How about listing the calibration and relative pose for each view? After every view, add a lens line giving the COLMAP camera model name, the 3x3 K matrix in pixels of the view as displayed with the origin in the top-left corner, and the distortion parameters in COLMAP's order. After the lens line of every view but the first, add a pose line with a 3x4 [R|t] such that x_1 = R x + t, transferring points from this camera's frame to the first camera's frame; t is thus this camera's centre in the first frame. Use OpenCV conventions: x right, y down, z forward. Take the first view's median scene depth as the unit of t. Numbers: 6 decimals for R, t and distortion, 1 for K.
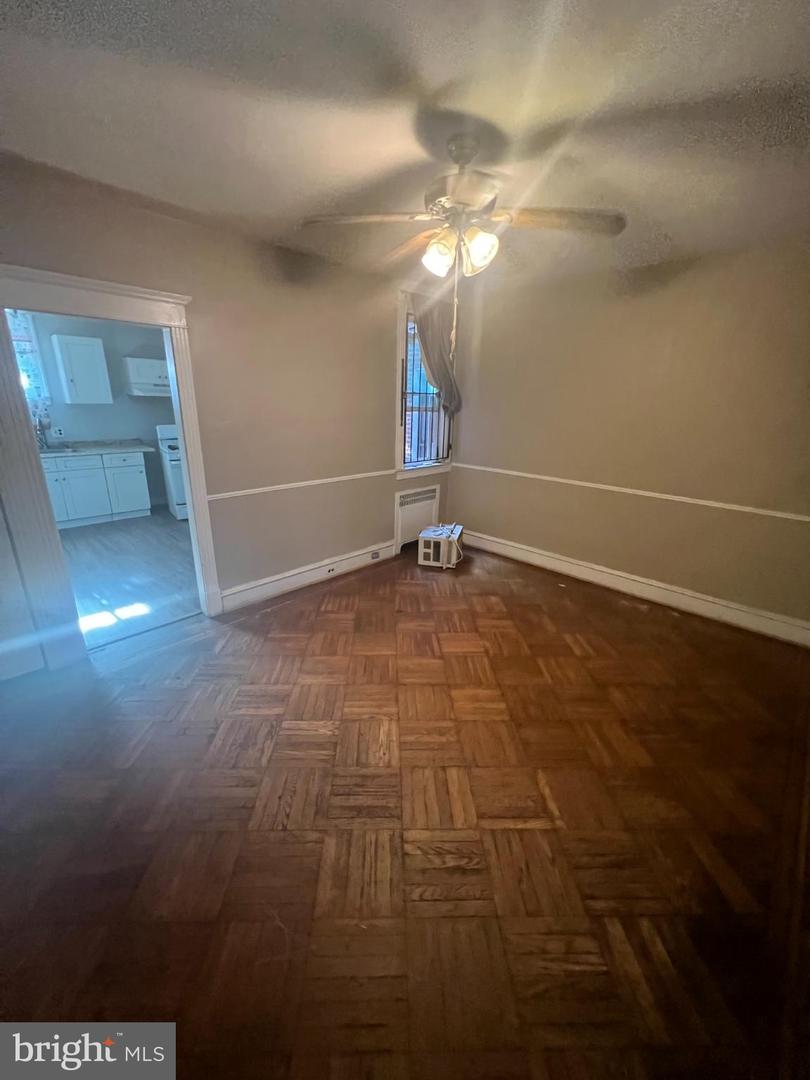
lens RADIAL K [[432.3, 0, 404.6], [0, 432.3, 539.6], [0, 0, 1]] dist [-0.001245, 0.000038]
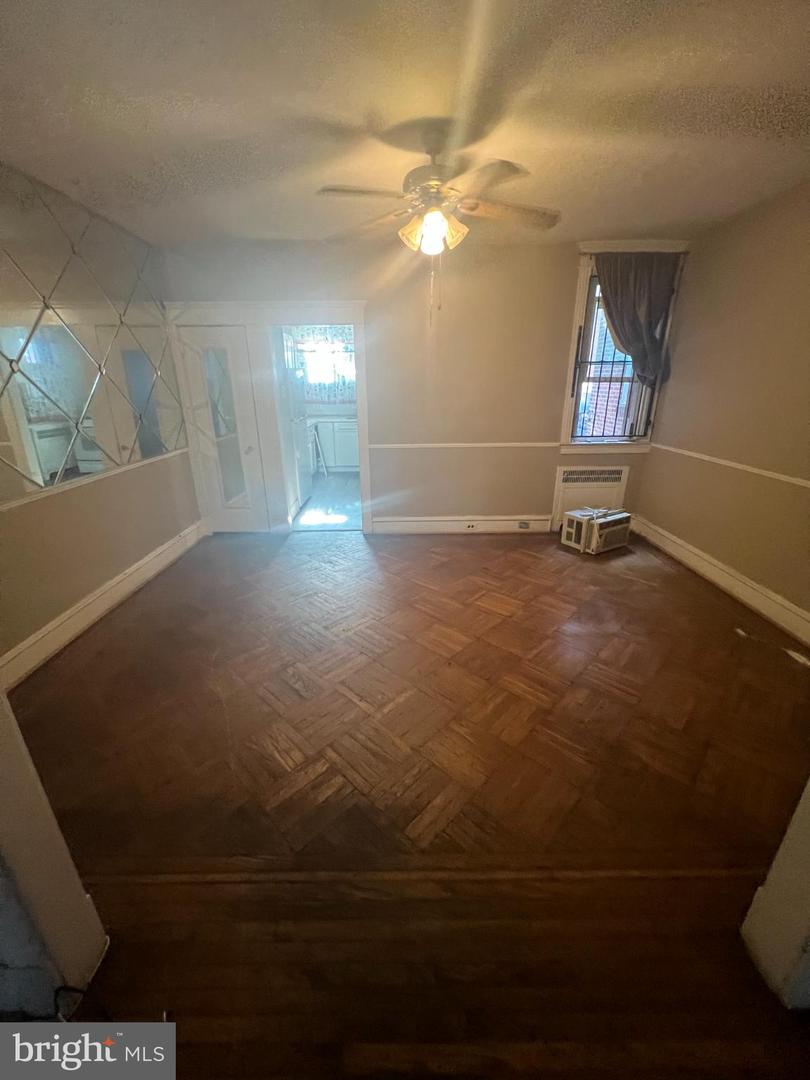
lens RADIAL K [[432.3, 0, 403.1], [0, 432.3, 540.6], [0, 0, 1]] dist [-0.001245, 0.000038]
pose [[0.700415, 0.217773, -0.679701, 0.442924], [-0.198872, 0.974147, 0.107180, 0.019547], [0.685469, 0.060103, 0.725616, 0.061870]]
